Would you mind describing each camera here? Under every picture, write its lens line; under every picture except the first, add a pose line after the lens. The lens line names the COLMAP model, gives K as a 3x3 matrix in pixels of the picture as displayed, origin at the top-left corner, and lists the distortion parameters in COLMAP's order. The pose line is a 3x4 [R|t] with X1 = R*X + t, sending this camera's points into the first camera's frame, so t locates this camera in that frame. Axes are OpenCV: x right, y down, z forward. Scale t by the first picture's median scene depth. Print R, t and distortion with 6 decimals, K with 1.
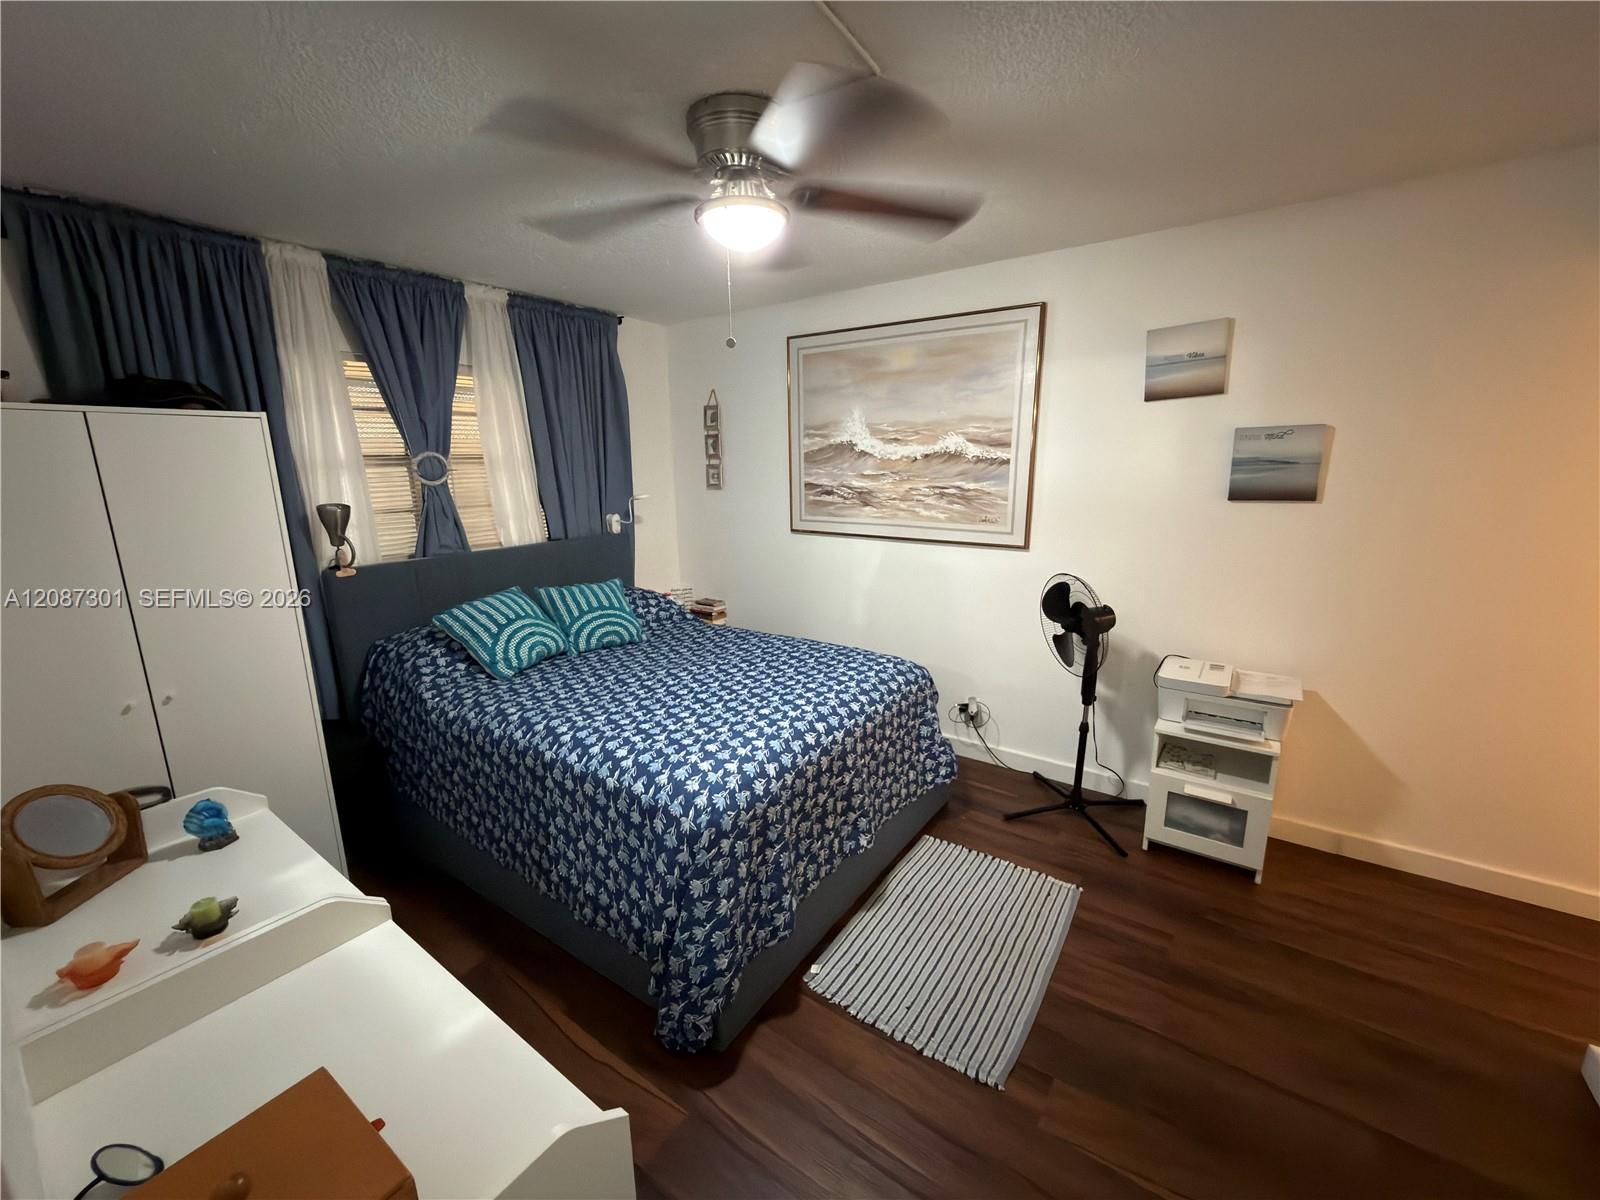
lens RADIAL K [[640.7, 0, 800.0], [0, 640.7, 600.0], [0, 0, 1]] dist [-0.000207, -0.000032]
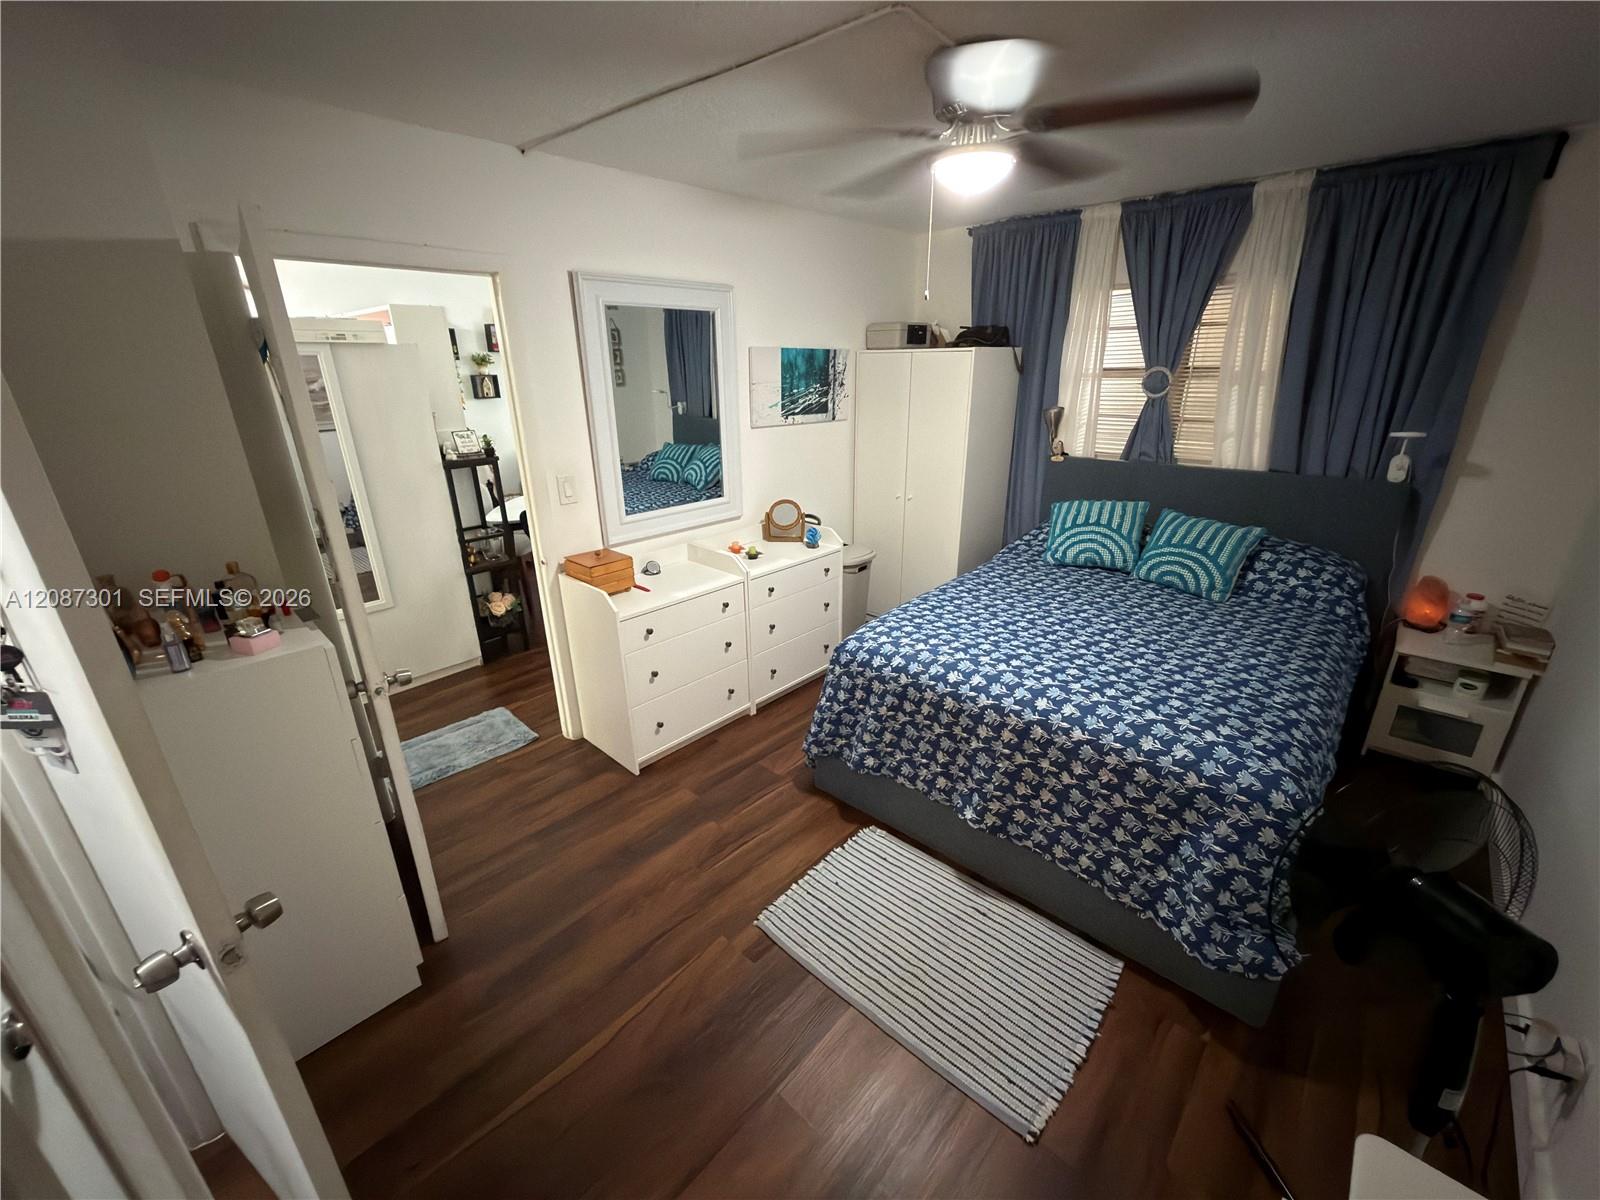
lens RADIAL K [[640.7, 0, 800.0], [0, 640.7, 600.0], [0, 0, 1]] dist [-0.000207, -0.000032]
pose [[-0.139421, 0.362657, -0.921435, 0.810442], [-0.191306, 0.903128, 0.384398, -0.208481], [0.971578, 0.229869, -0.056537, 0.662187]]
